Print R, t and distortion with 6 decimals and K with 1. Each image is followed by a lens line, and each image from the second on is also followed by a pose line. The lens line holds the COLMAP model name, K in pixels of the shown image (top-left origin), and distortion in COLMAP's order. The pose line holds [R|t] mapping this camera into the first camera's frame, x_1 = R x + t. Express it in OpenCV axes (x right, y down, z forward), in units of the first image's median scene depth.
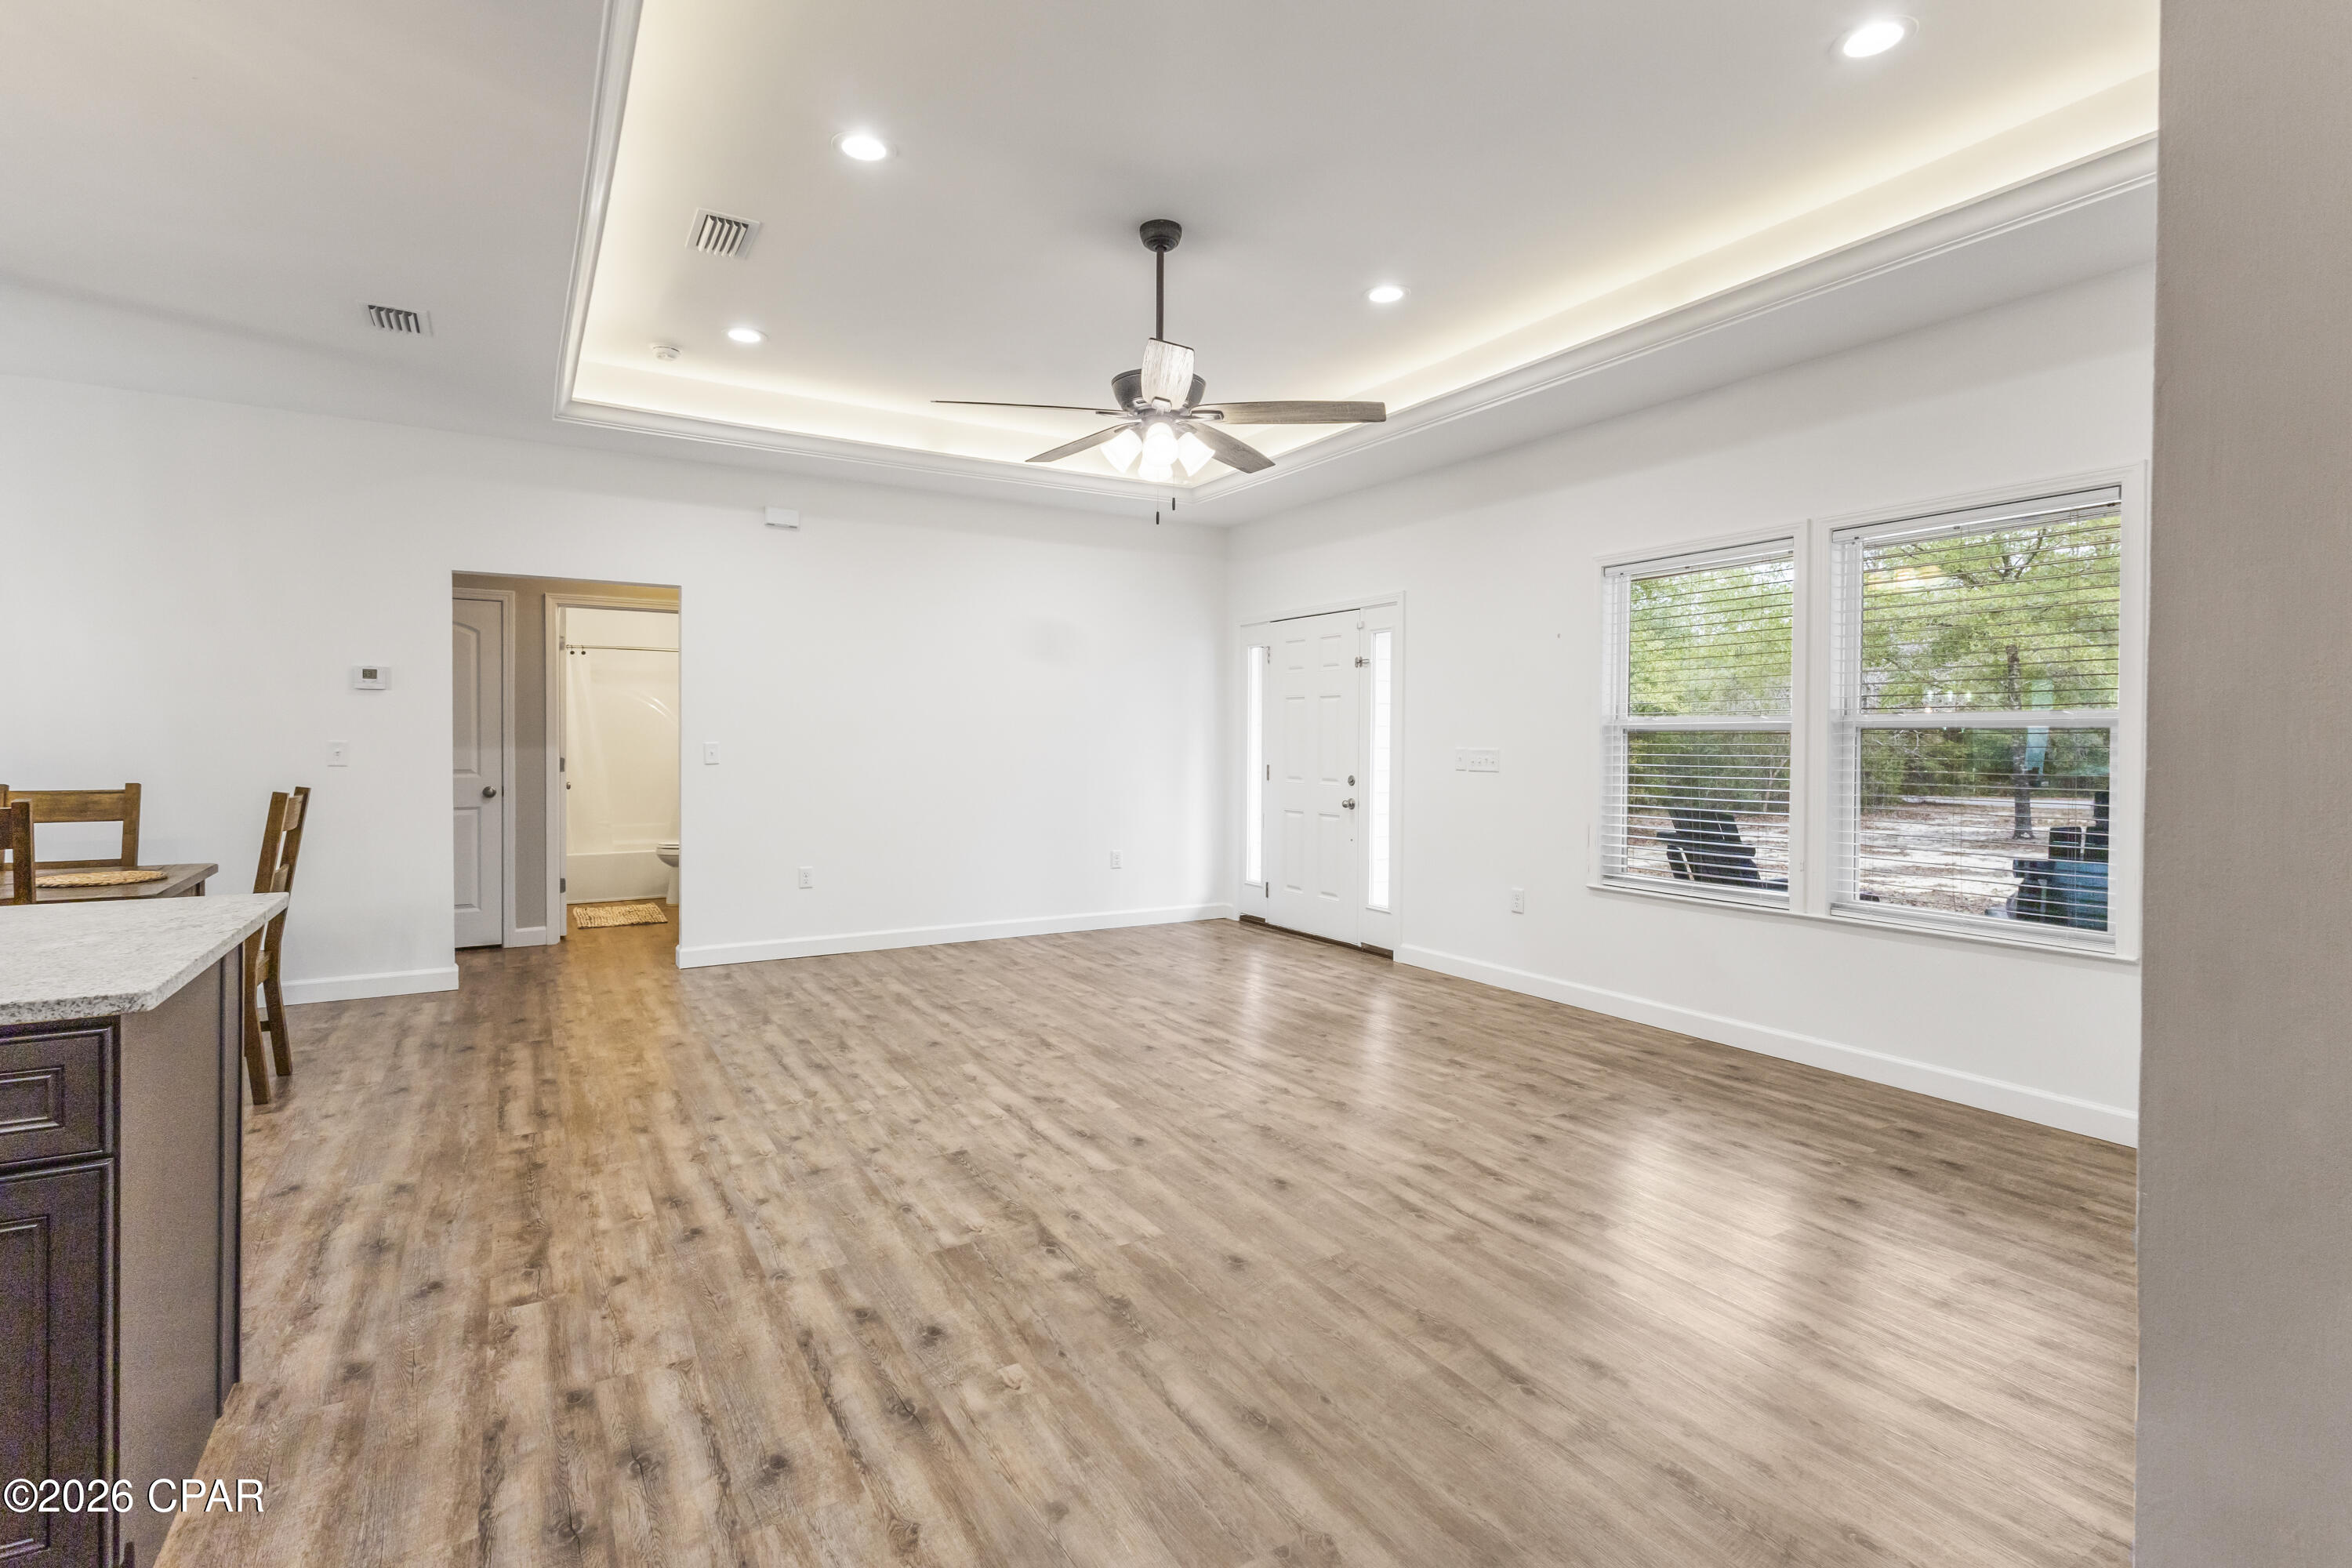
lens RADIAL K [[1101.0, 0, 1171.7], [0, 1101.0, 750.2], [0, 0, 1]] dist [0.001735, 0.001807]
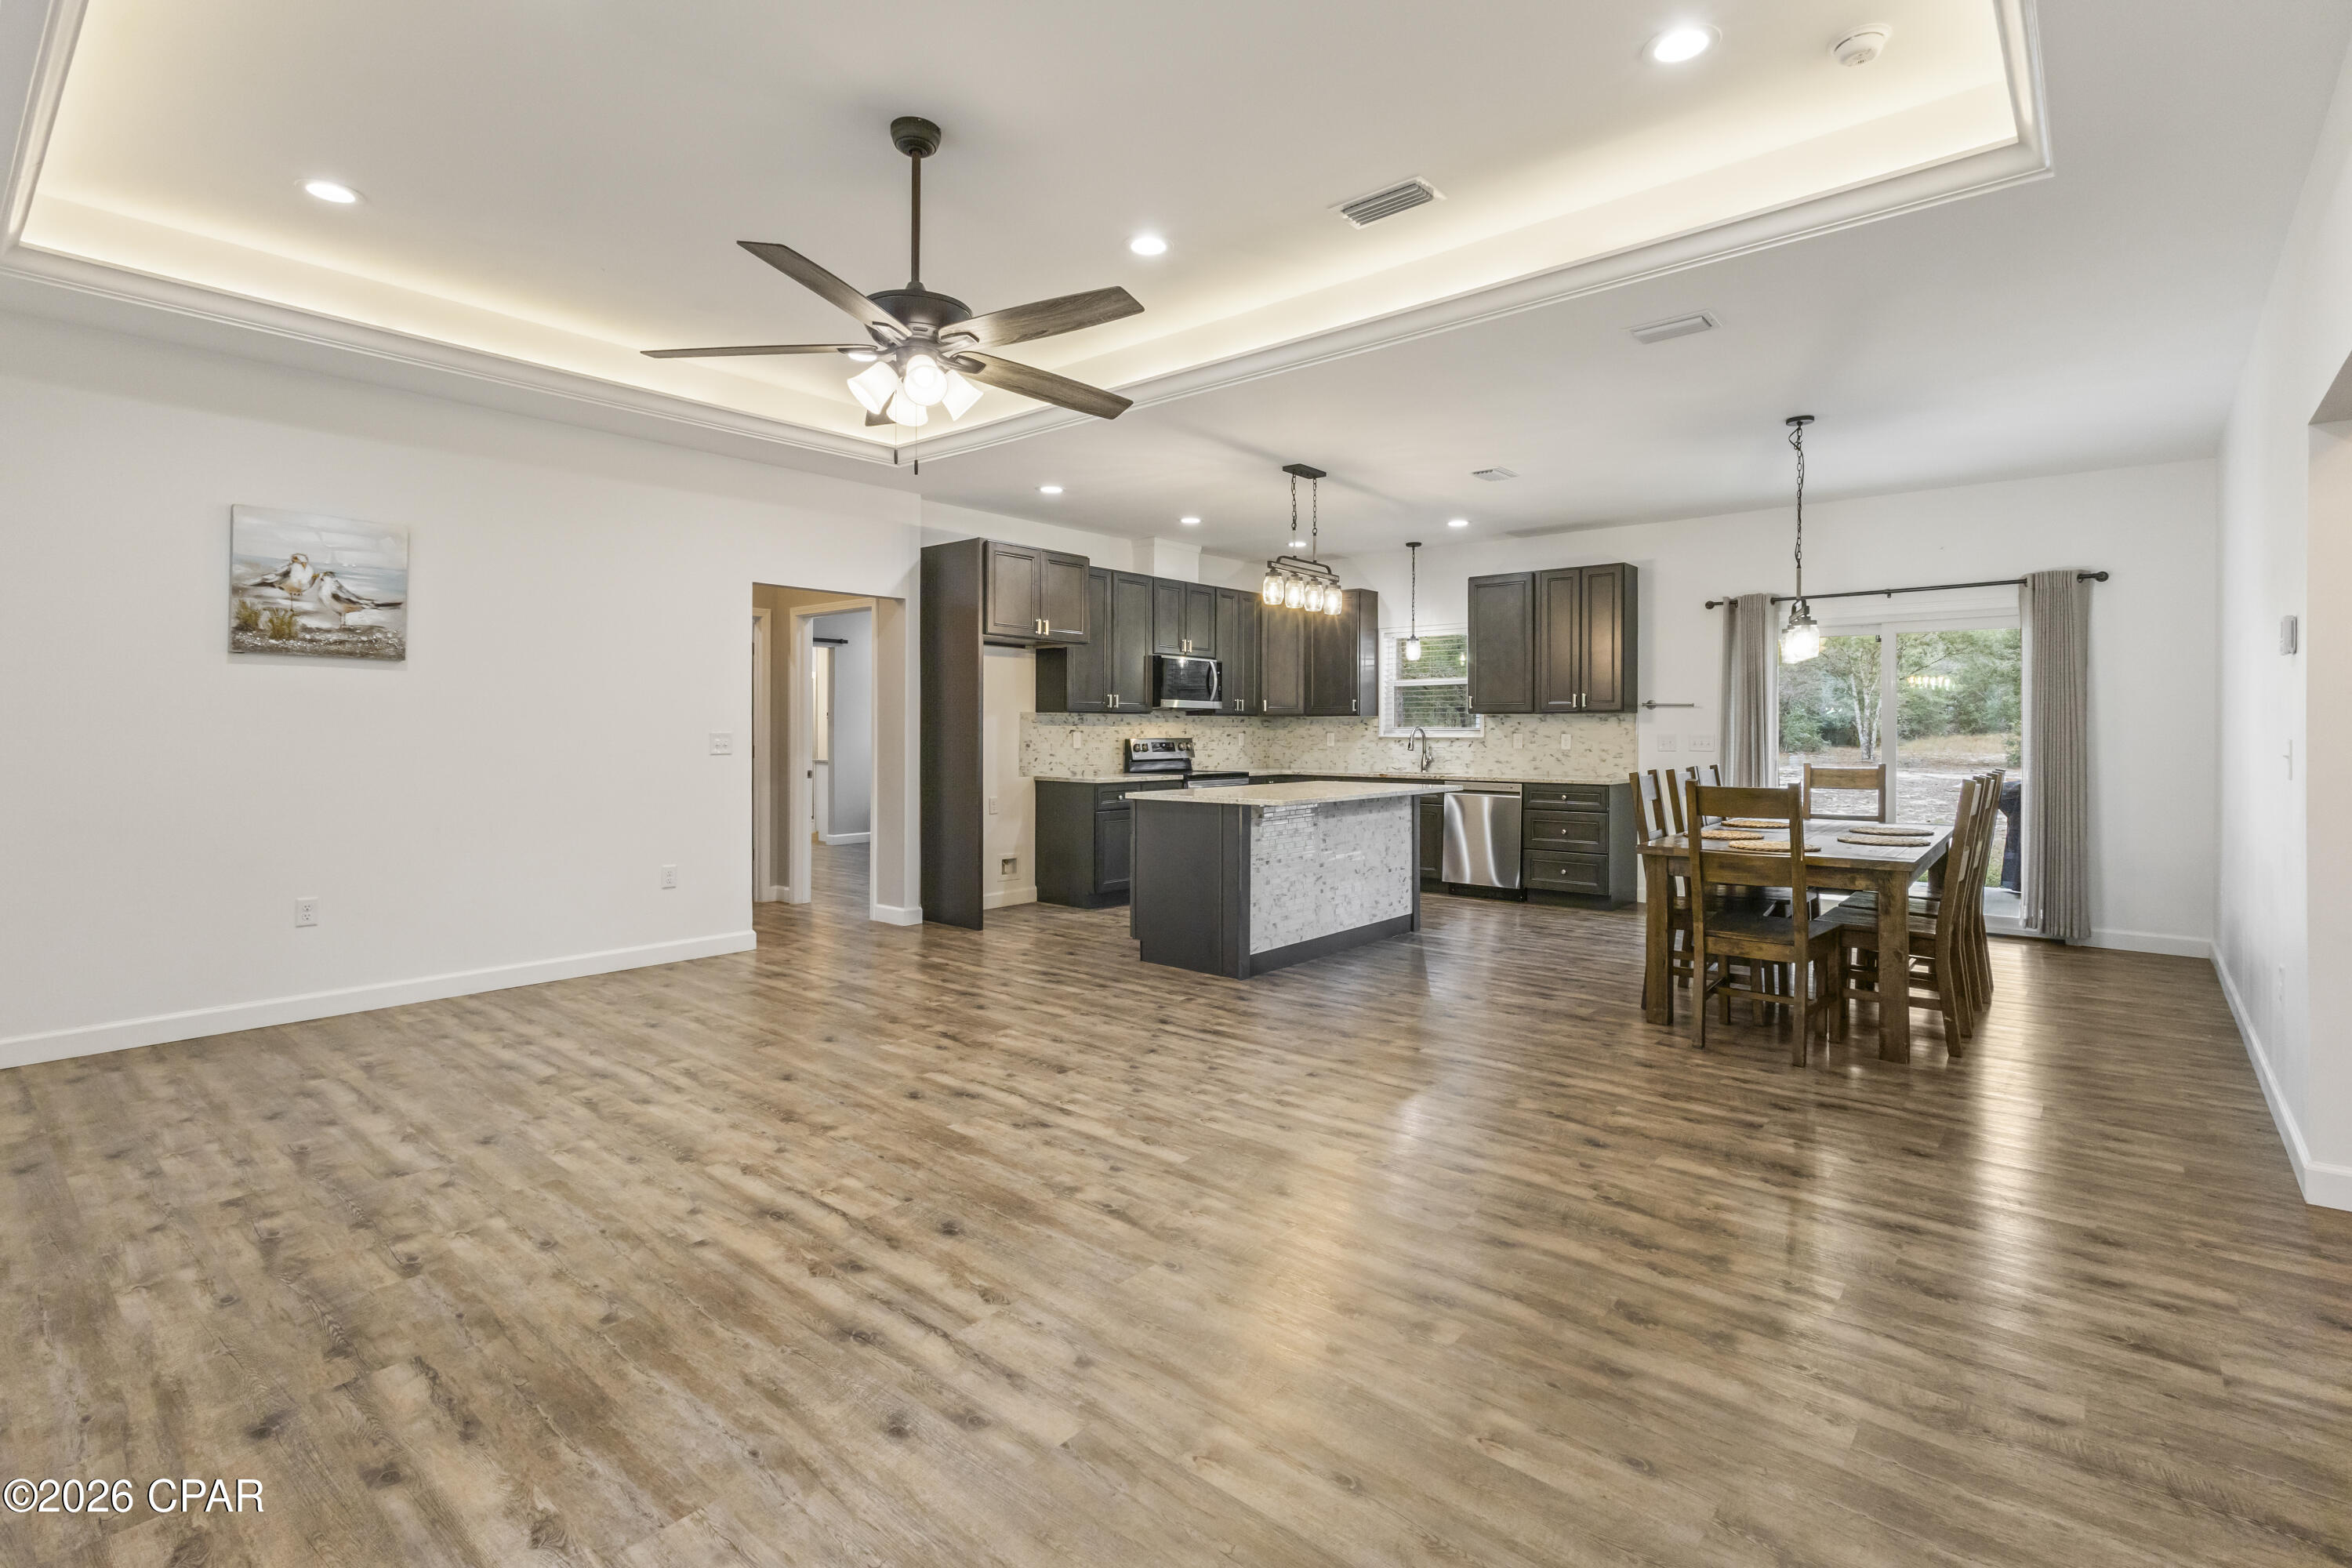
lens RADIAL K [[1101.0, 0, 1171.7], [0, 1101.0, 750.2], [0, 0, 1]] dist [0.001735, 0.001807]
pose [[-0.948105, -0.003459, -0.317939, 0.067625], [-0.011409, 0.999667, 0.023146, -0.013281], [0.317753, 0.025573, -0.947829, 1.874247]]
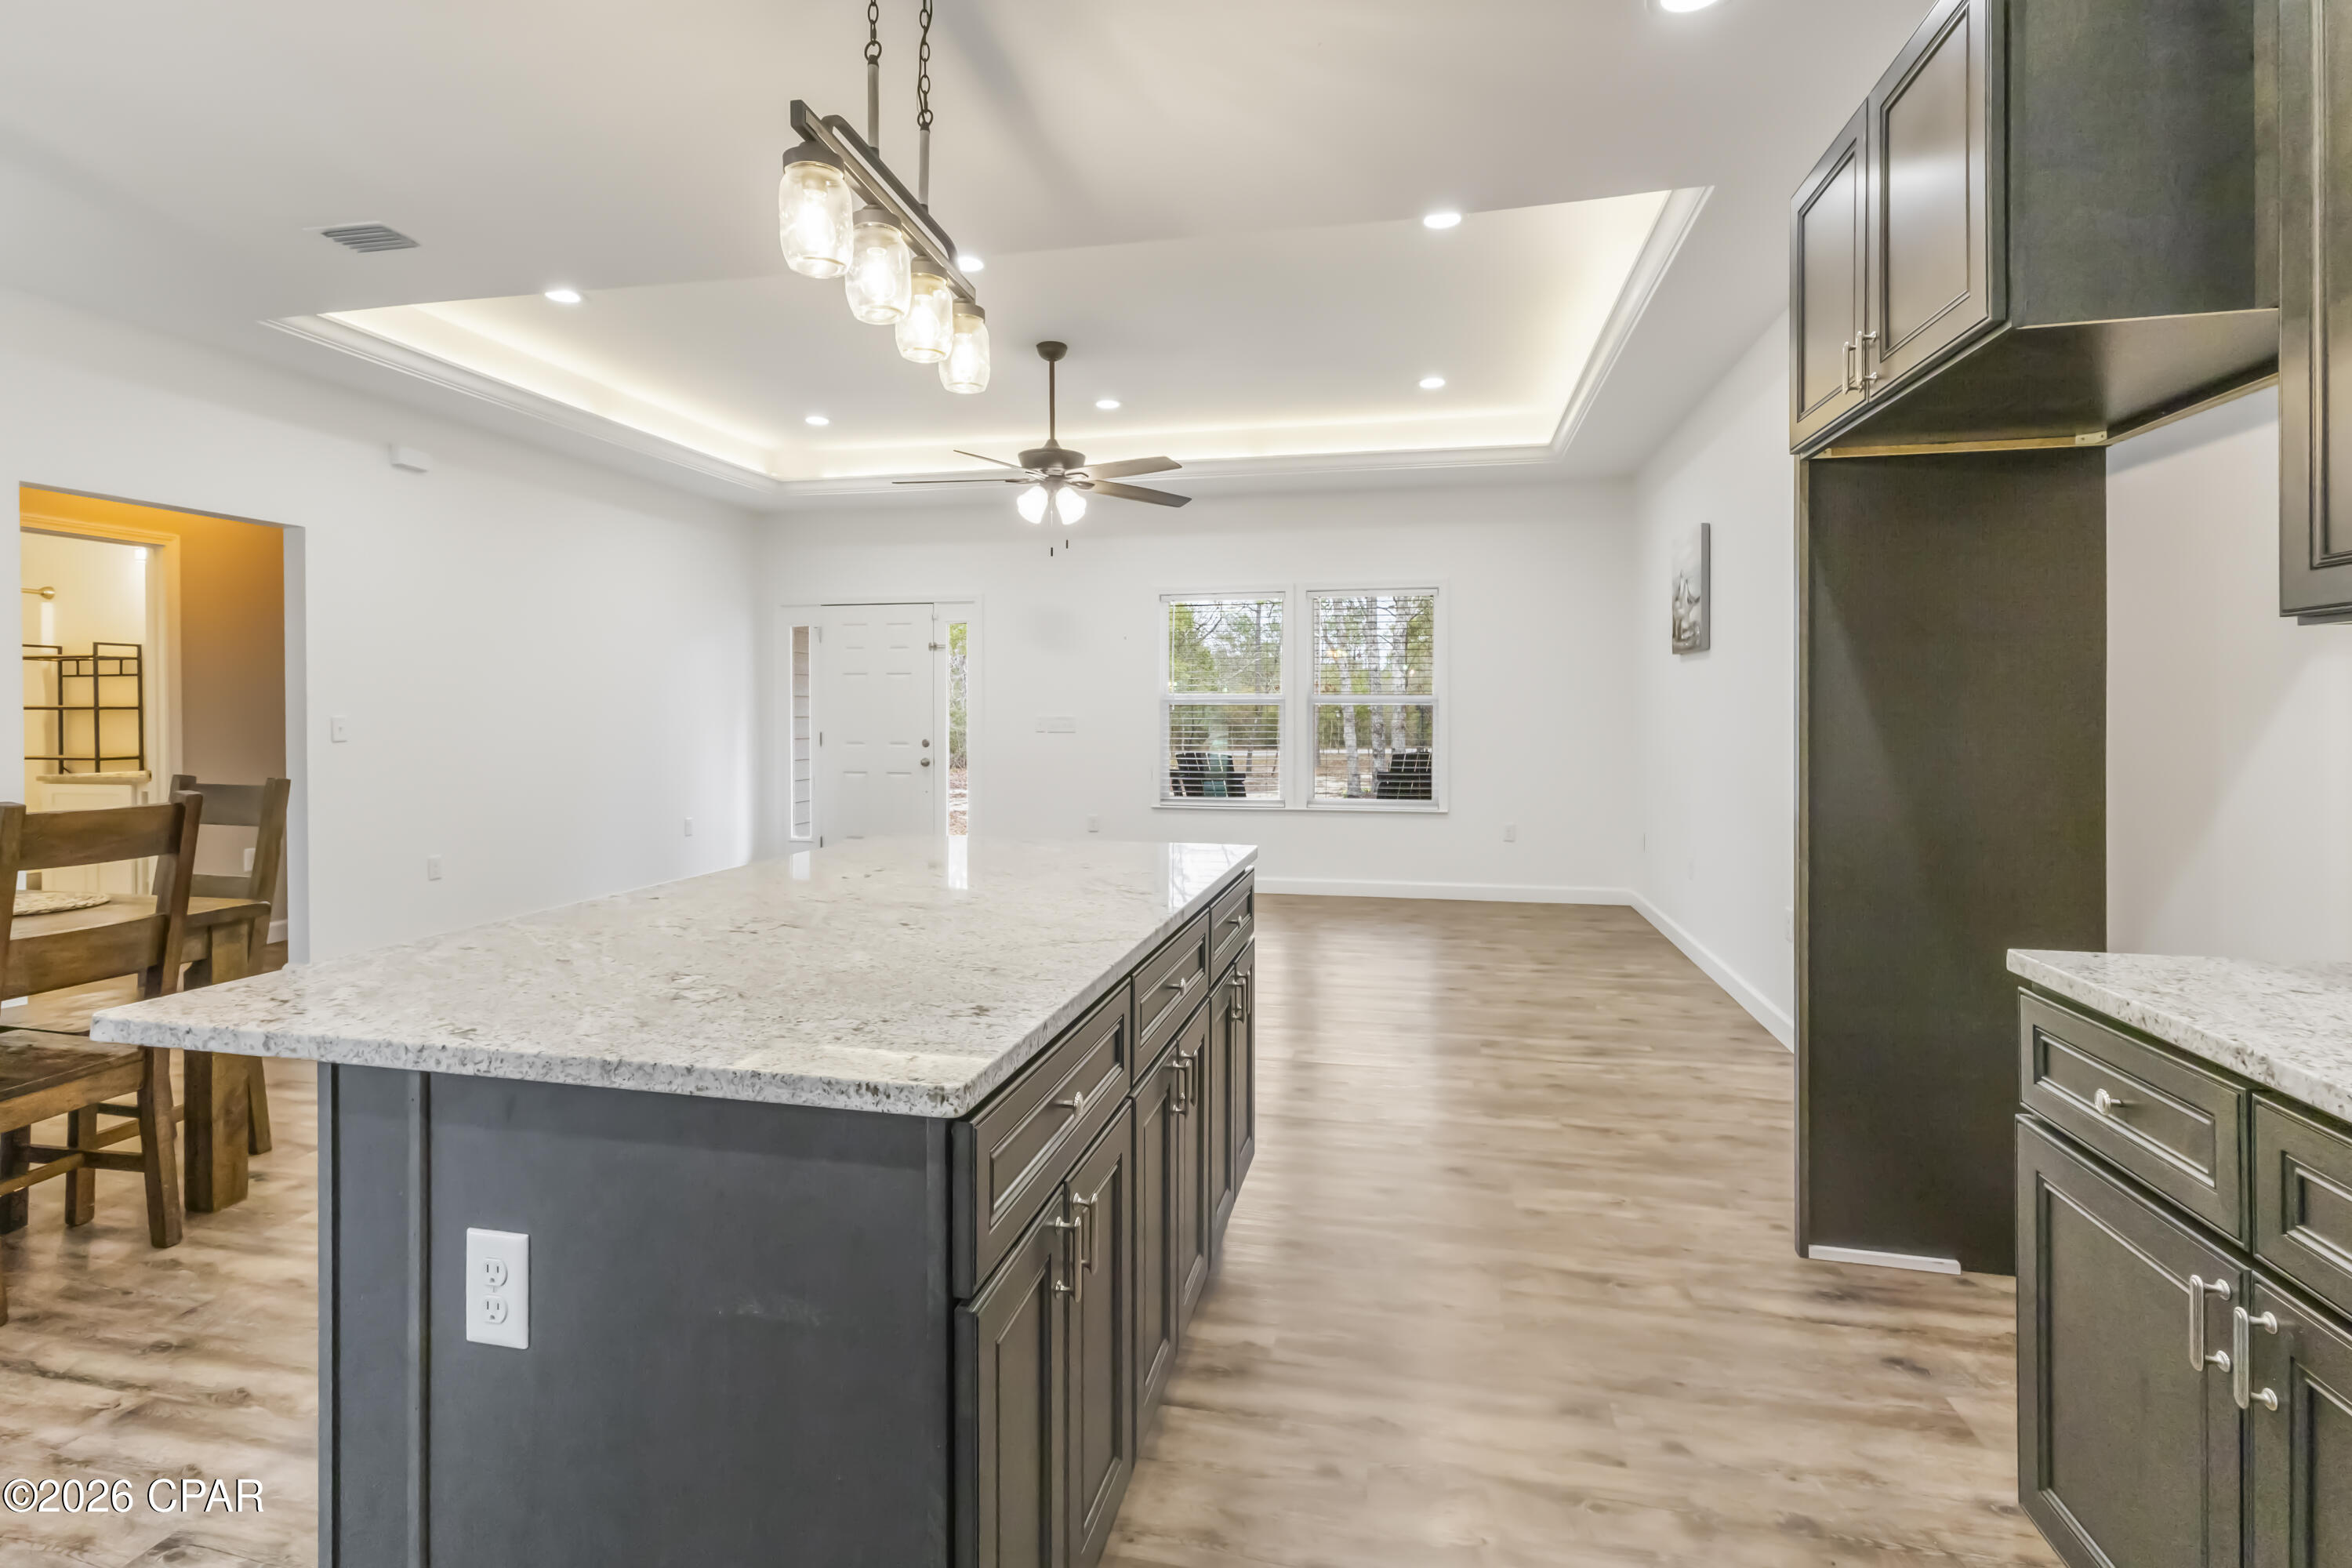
lens RADIAL K [[1091.4, 0, 1177.5], [0, 1091.4, 732.2], [0, 0, 1]] dist [-0.002092, 0.000299]
pose [[0.675284, -0.023498, 0.737183, -0.926530], [0.012287, 0.999712, 0.020611, -0.010914], [-0.737455, -0.004860, 0.675379, -0.038553]]
